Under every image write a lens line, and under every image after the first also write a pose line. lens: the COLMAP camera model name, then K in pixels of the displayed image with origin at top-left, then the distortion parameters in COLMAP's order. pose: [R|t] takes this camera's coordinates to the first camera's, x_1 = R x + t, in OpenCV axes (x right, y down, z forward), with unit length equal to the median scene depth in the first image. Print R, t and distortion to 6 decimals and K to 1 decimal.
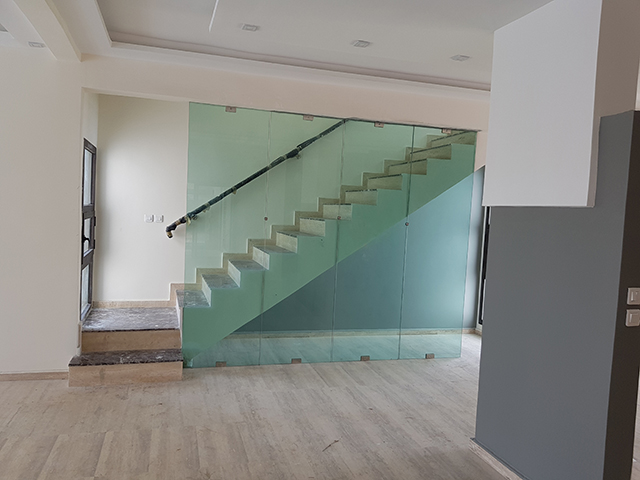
lens RADIAL K [[492.8, 0, 306.7], [0, 492.8, 241.0], [0, 0, 1]] dist [0.010671, -0.002496]
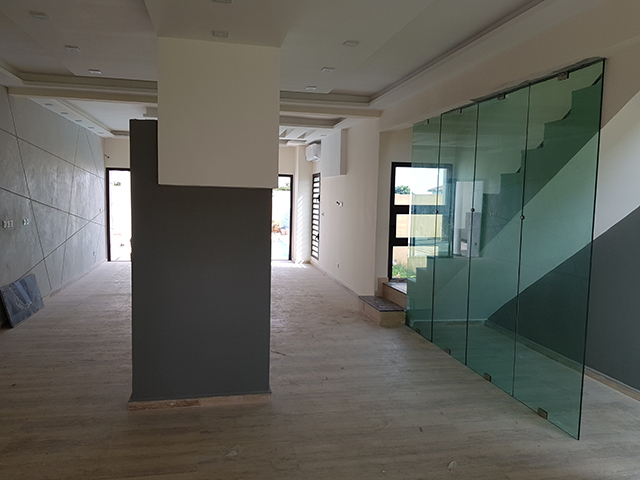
lens RADIAL K [[498.2, 0, 319.8], [0, 498.2, 250.0], [0, 0, 1]] dist [0.004548, -0.000901]
pose [[-0.059140, 0.061921, -0.996327, 1.074116], [-0.085086, 0.994130, 0.066835, -0.013311], [0.994617, 0.088726, -0.053524, 0.811296]]
